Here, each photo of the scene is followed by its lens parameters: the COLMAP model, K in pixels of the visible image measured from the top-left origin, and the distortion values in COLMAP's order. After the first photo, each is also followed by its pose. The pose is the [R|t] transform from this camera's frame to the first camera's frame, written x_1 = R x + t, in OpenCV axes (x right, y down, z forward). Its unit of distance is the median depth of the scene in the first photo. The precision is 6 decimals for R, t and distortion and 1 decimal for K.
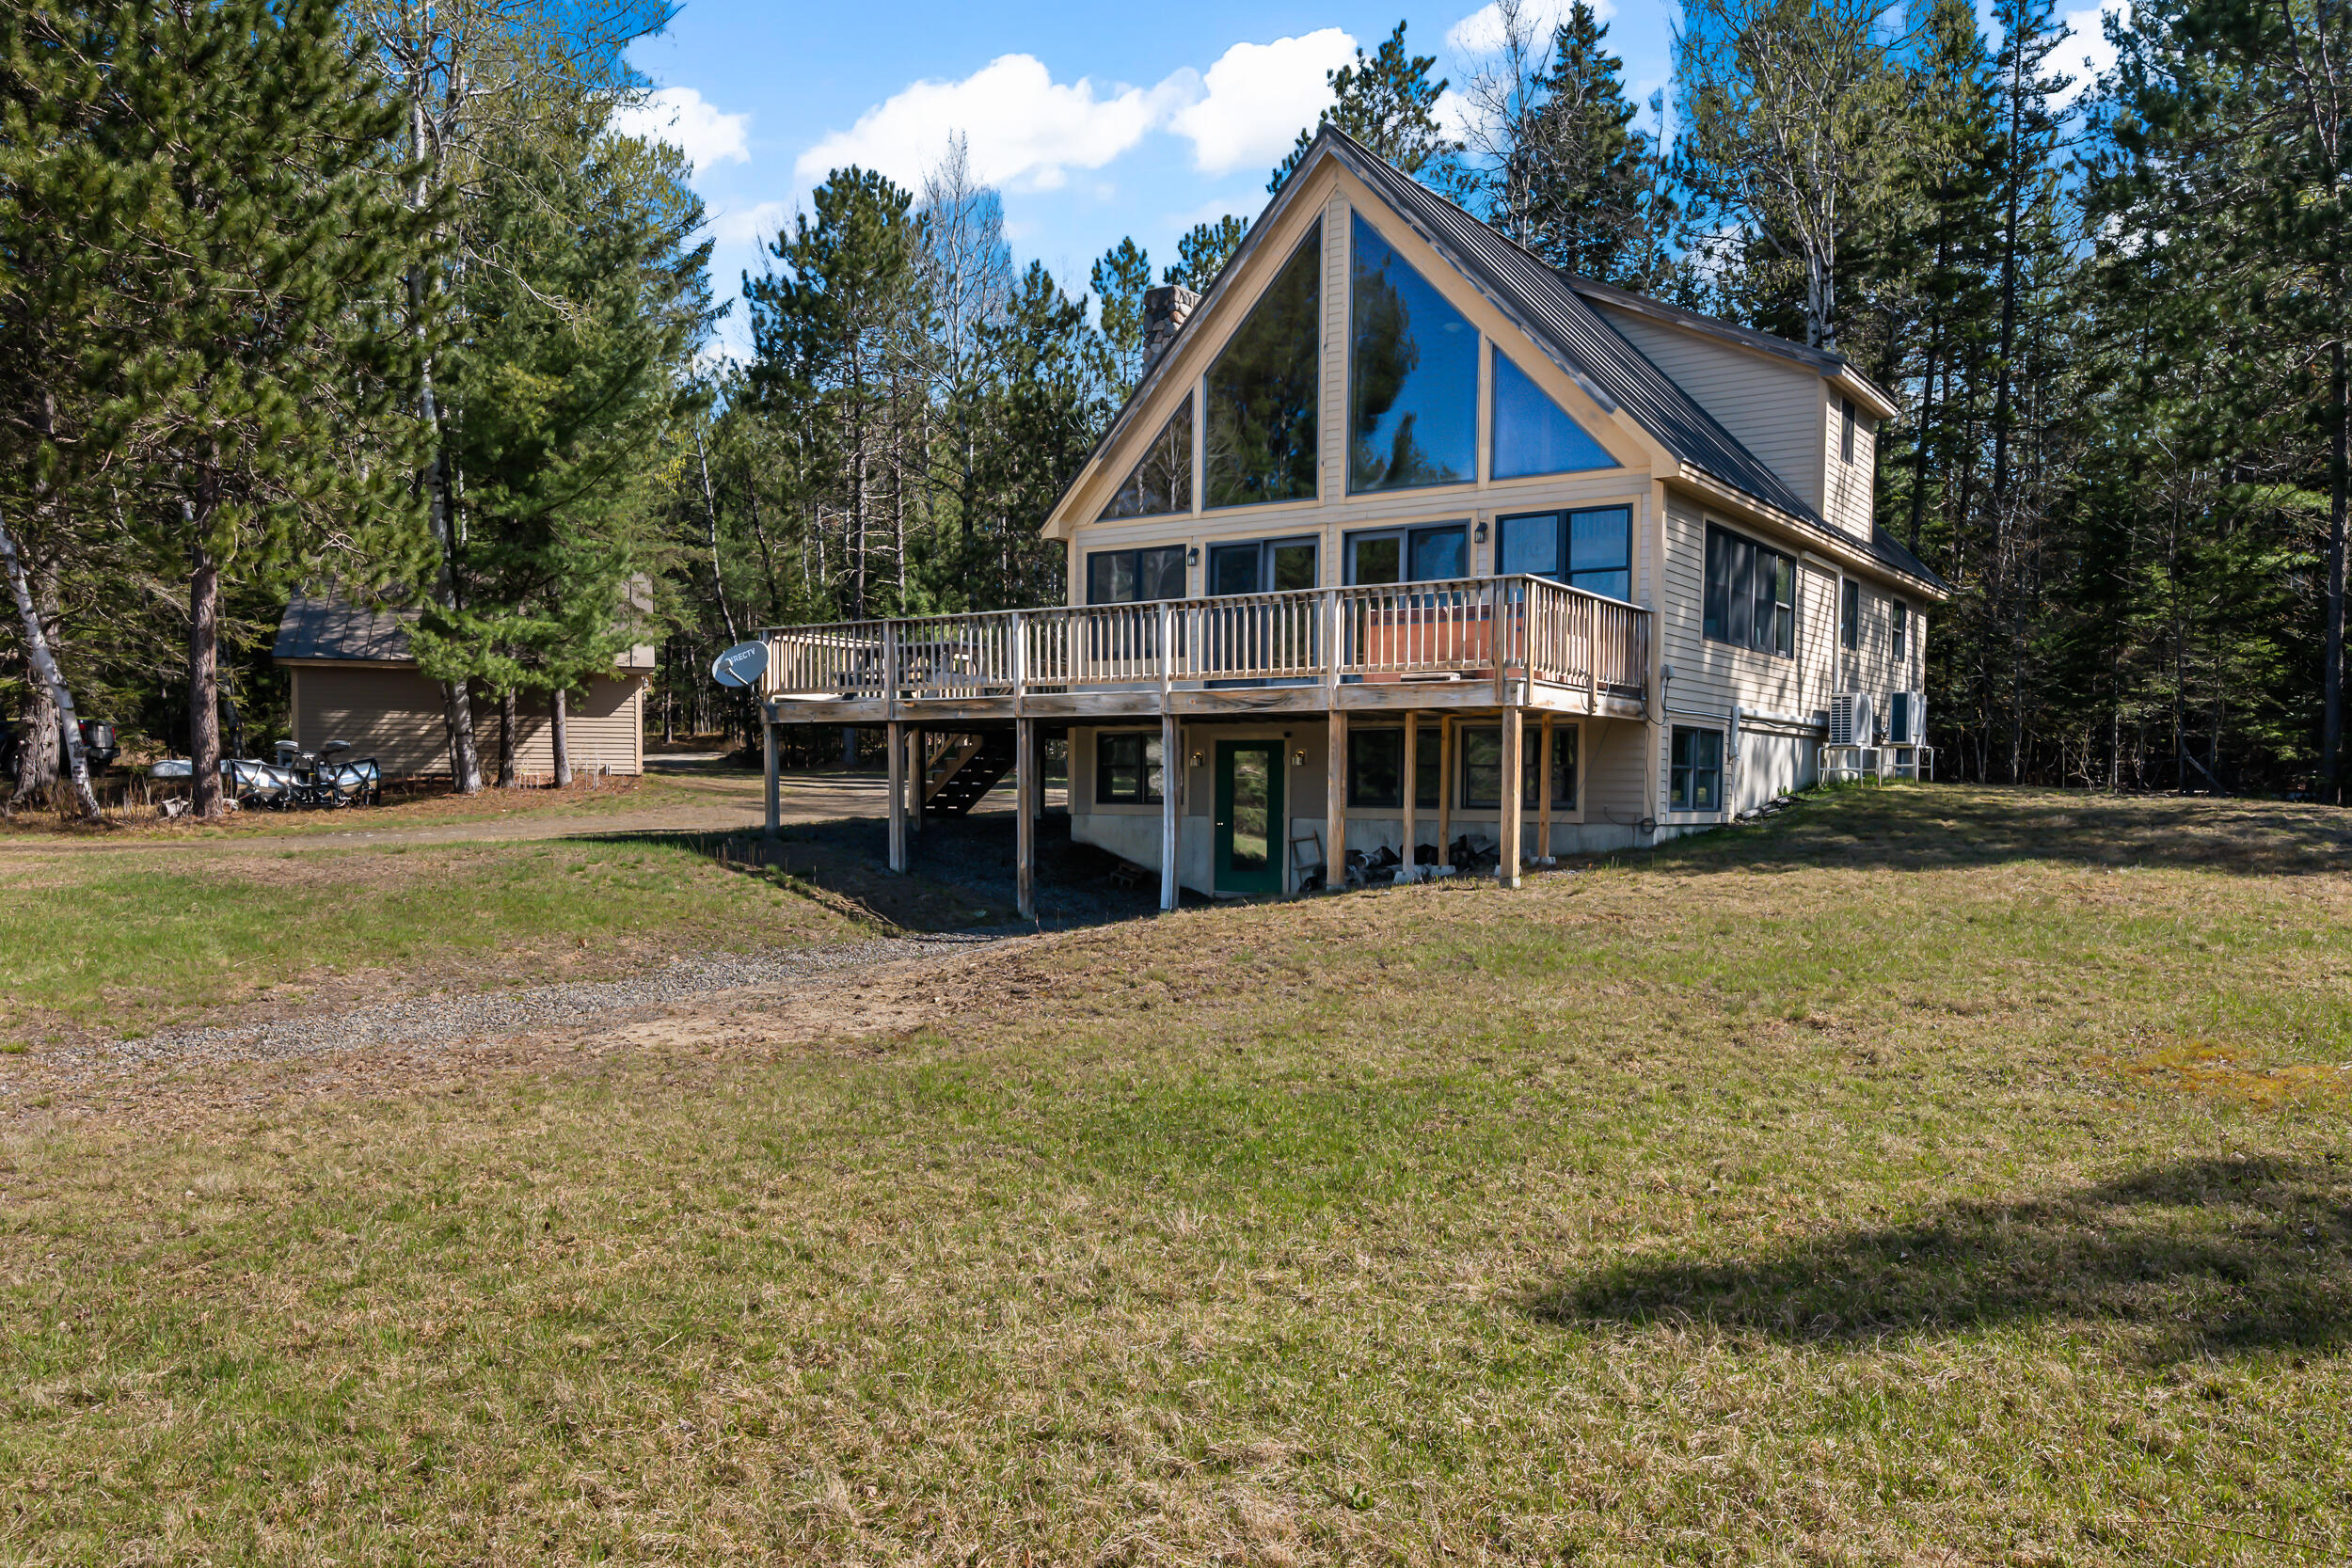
lens RADIAL K [[1726.3, 0, 1164.8], [0, 1726.3, 850.3], [0, 0, 1]] dist [0.005390, -0.000974]
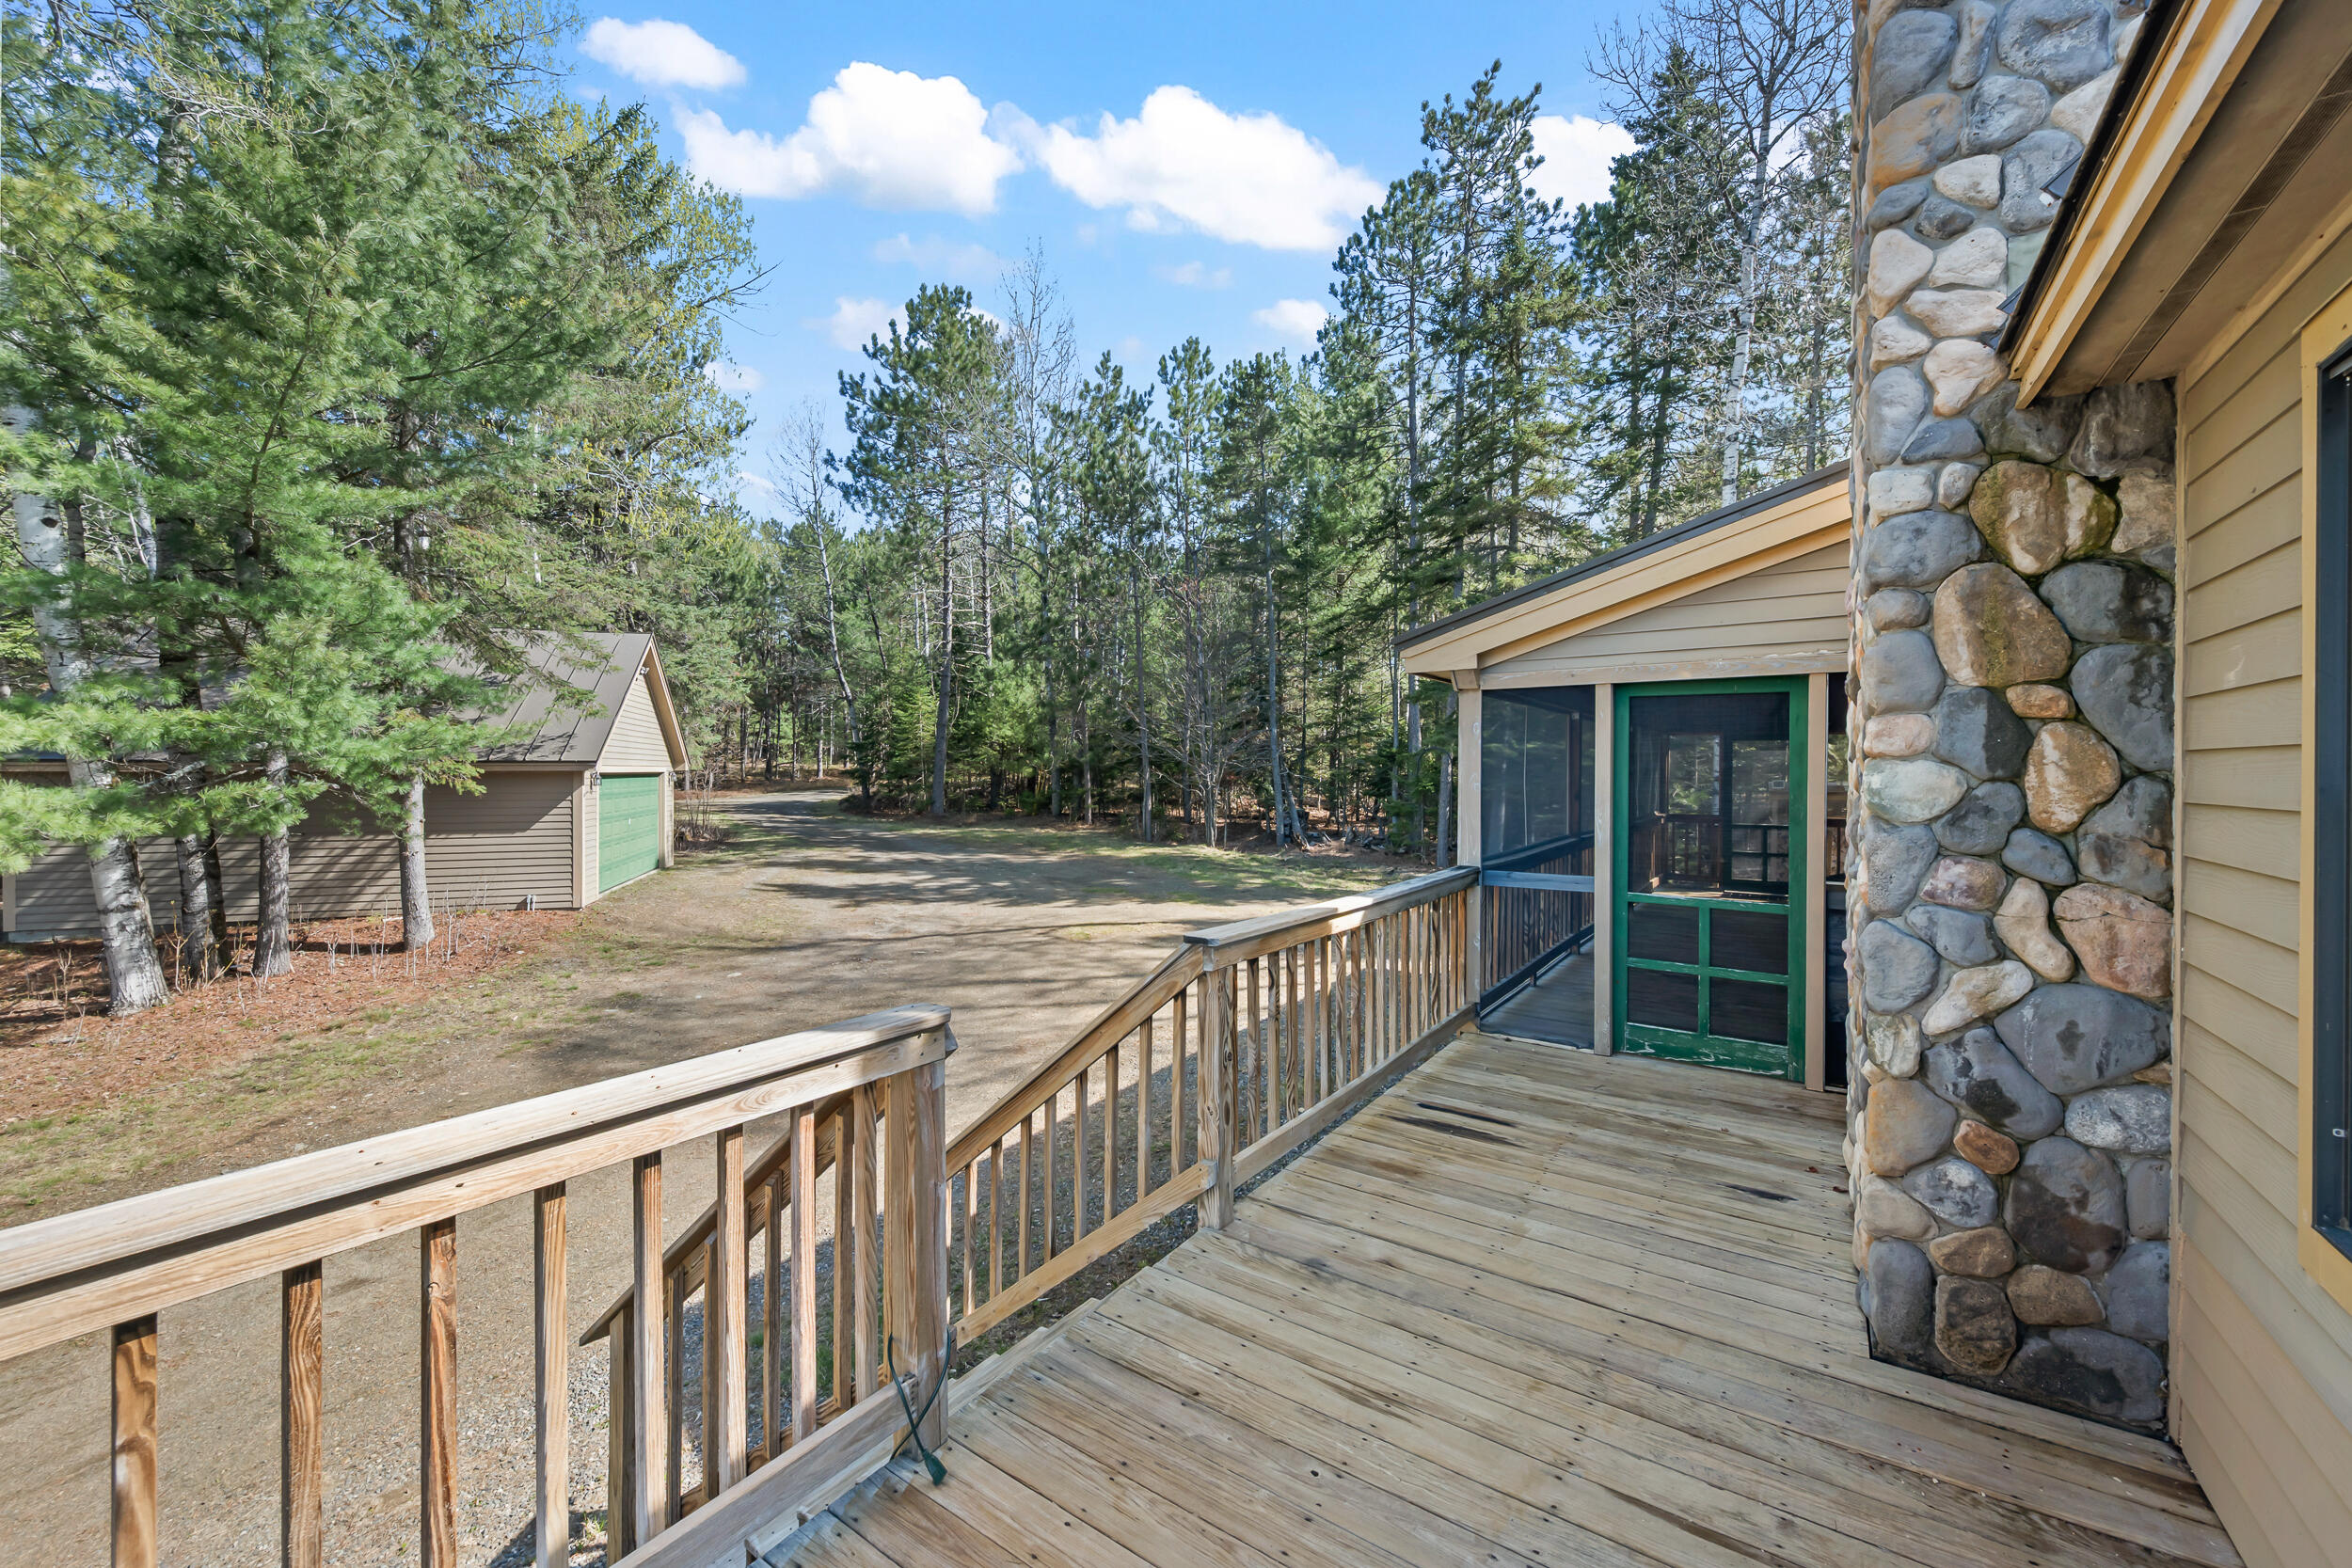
lens RADIAL K [[940.5, 0, 1176.0], [0, 940.5, 784.0], [0, 0, 1]] dist [0.006205, -0.000343]
pose [[0.999928, -0.002218, 0.011763, -0.038254], [0.002469, 0.999769, -0.021374, -0.060586], [-0.011713, 0.021401, 0.999702, 0.414253]]
